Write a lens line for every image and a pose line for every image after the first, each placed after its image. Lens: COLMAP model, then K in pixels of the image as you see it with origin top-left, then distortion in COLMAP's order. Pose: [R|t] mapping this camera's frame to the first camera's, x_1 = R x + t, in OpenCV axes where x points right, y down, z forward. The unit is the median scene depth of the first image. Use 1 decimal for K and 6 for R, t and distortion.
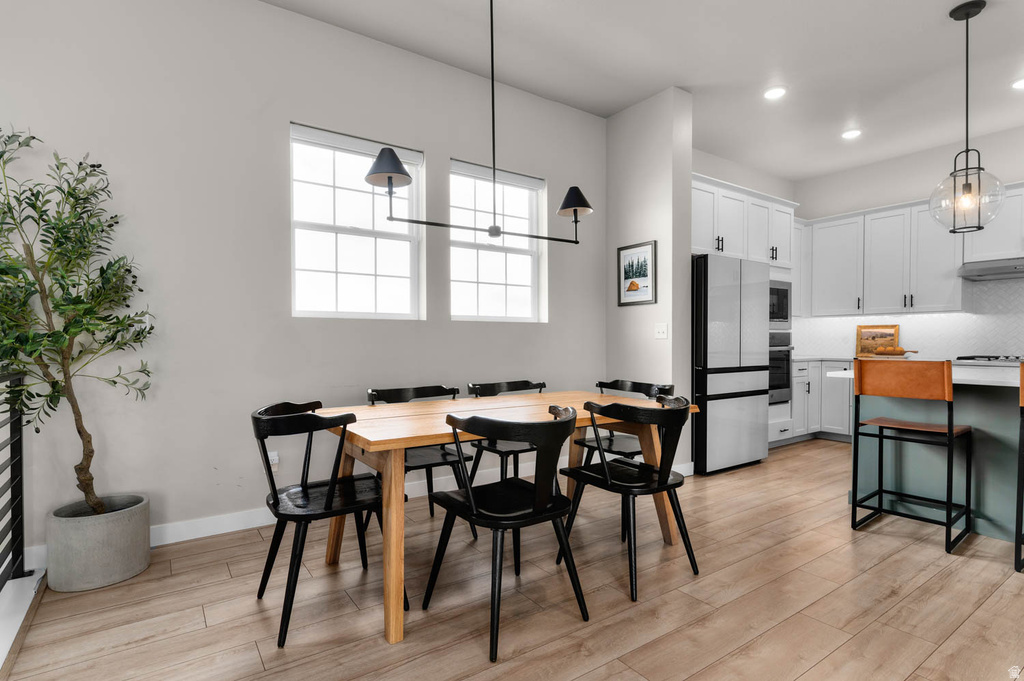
lens RADIAL K [[514.9, 0, 511.3], [0, 514.9, 356.6], [0, 0, 1]] dist [-0.000001, 0.000759]
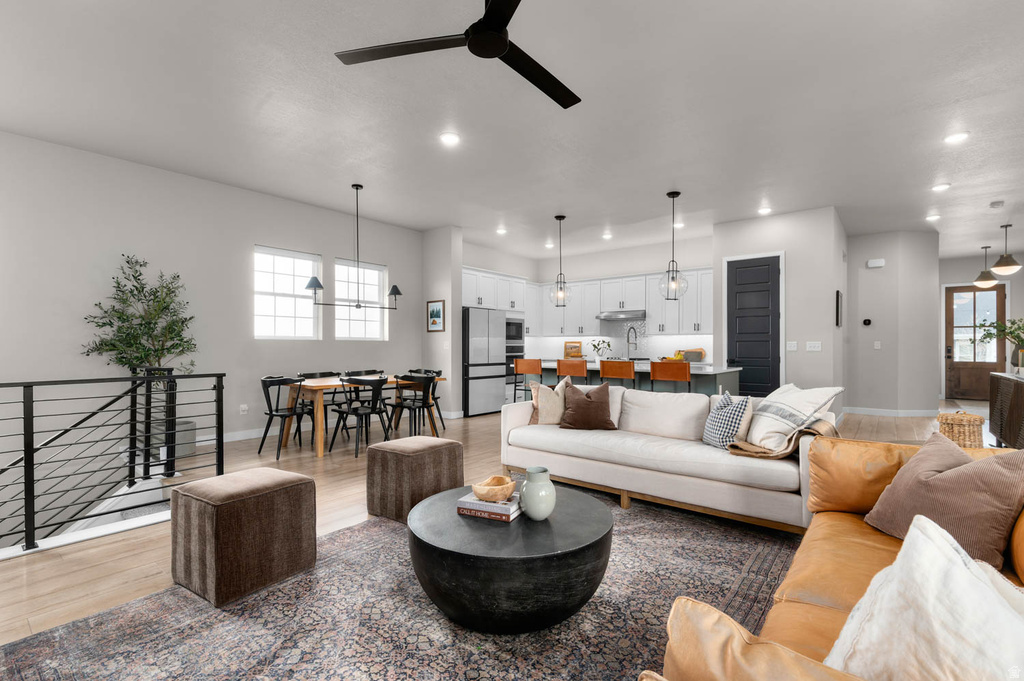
lens RADIAL K [[471.6, 0, 514.6], [0, 471.6, 347.2], [0, 0, 1]] dist [0.001307, -0.000295]
pose [[0.960109, 0.003793, 0.279599, 0.032452], [0.004277, 0.999592, -0.028247, 0.009392], [-0.279592, 0.028316, 0.959701, -0.815845]]
